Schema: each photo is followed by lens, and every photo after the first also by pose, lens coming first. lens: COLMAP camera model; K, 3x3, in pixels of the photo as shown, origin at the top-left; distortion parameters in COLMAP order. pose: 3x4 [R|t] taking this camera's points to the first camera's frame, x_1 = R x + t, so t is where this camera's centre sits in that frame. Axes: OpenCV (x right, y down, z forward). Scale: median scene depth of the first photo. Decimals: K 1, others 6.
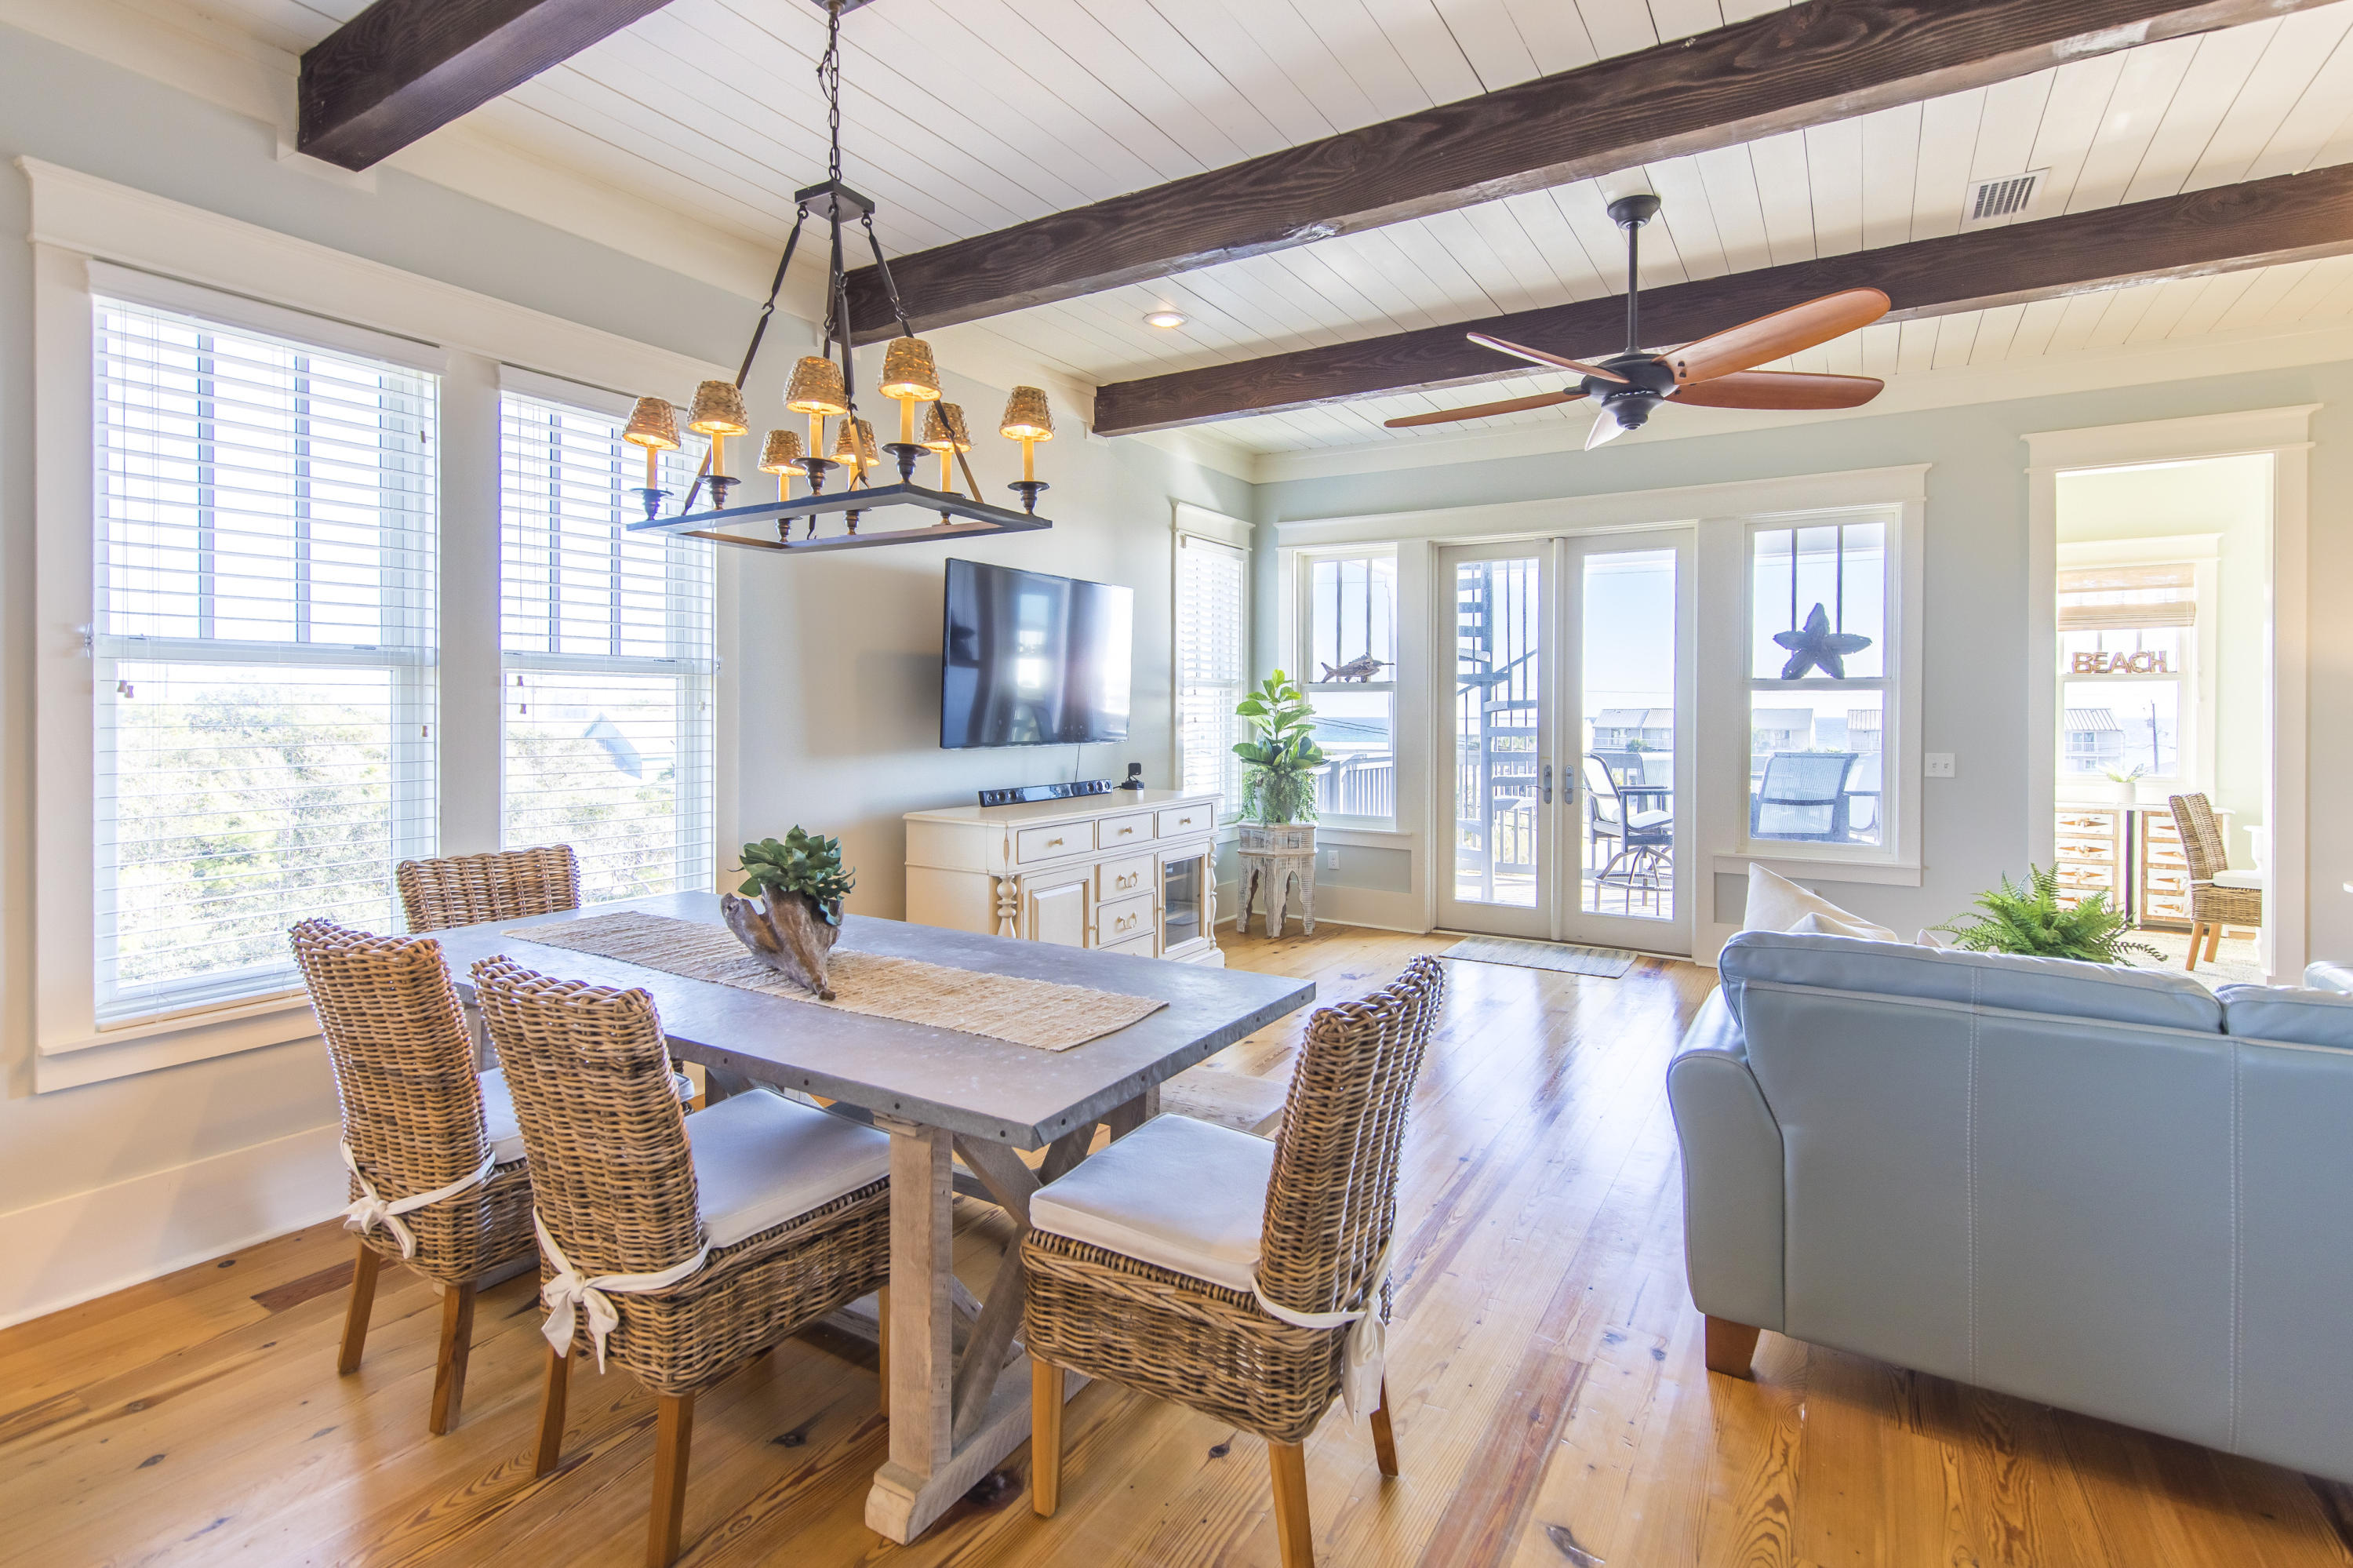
lens RADIAL K [[1103.0, 0, 1197.9], [0, 1103.0, 713.3], [0, 0, 1]] dist [0.007435, -0.002100]
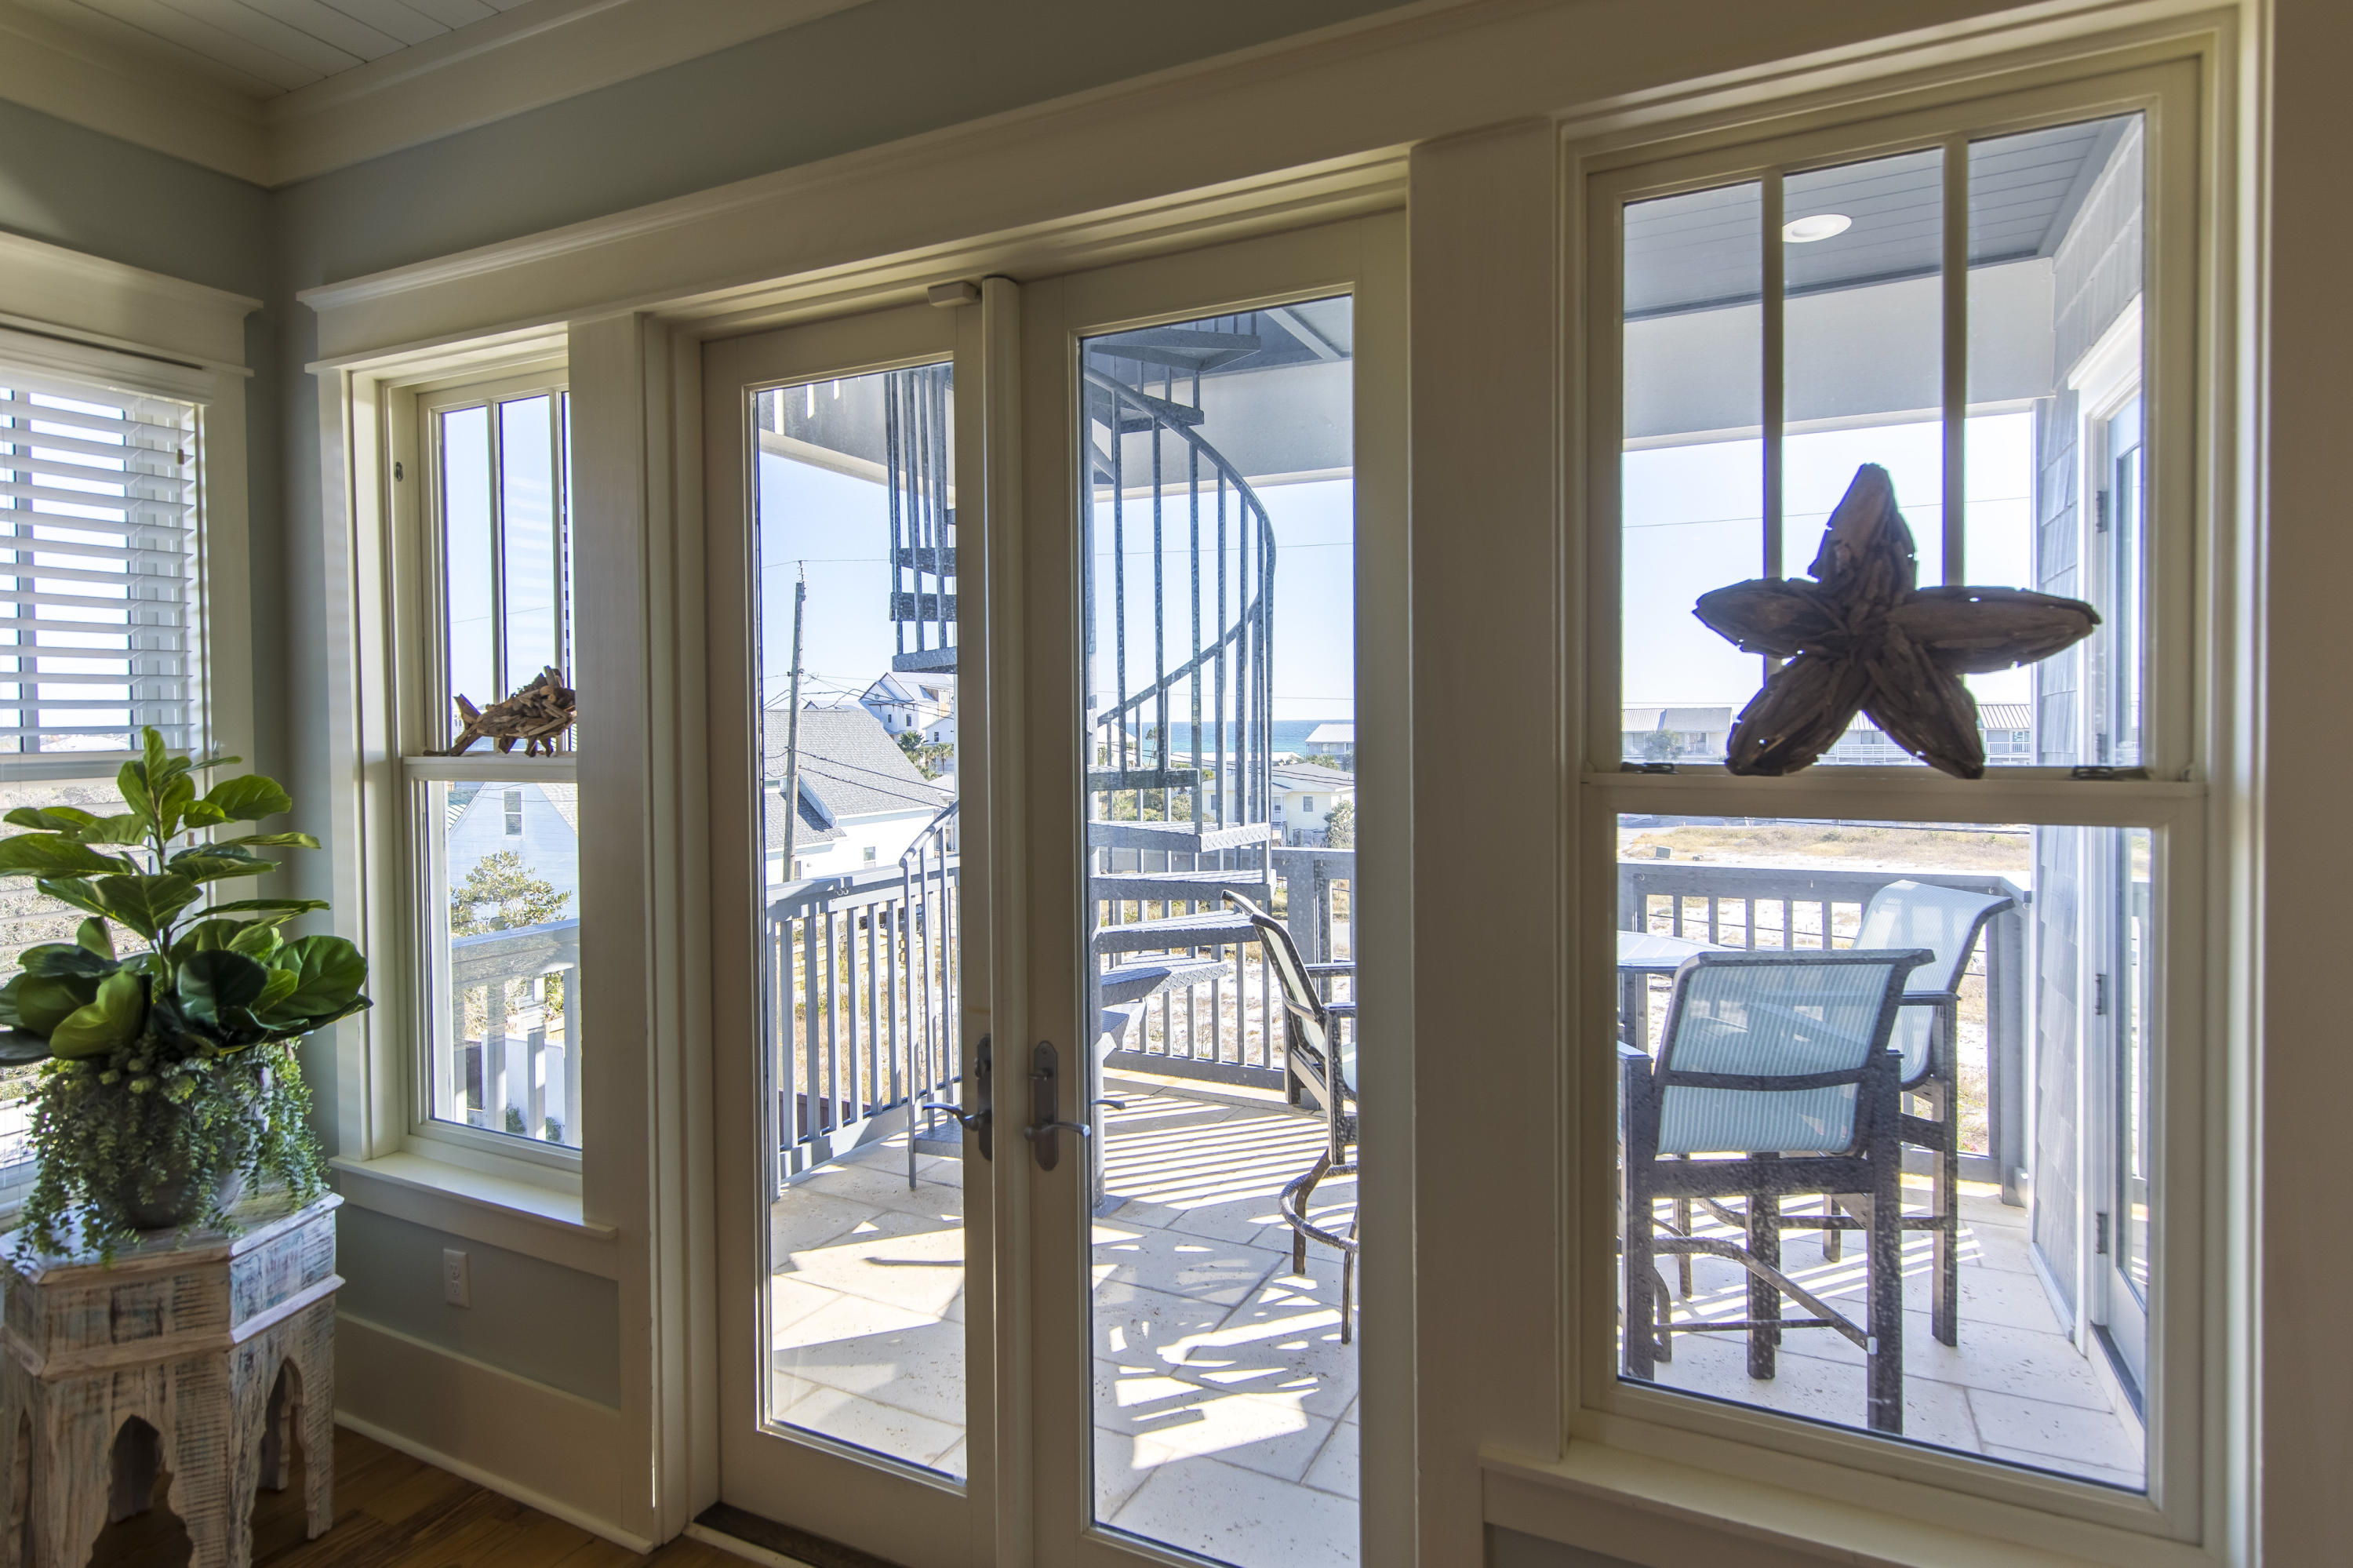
lens RADIAL K [[1265.4, 0, 1142.2], [0, 1265.4, 732.3], [0, 0, 1]] dist [0.016174, -0.000770]
pose [[0.997213, -0.013870, 0.073305, 0.336217], [0.013194, 0.999866, 0.009701, -0.039561], [-0.073430, -0.008707, 0.997262, 0.649400]]
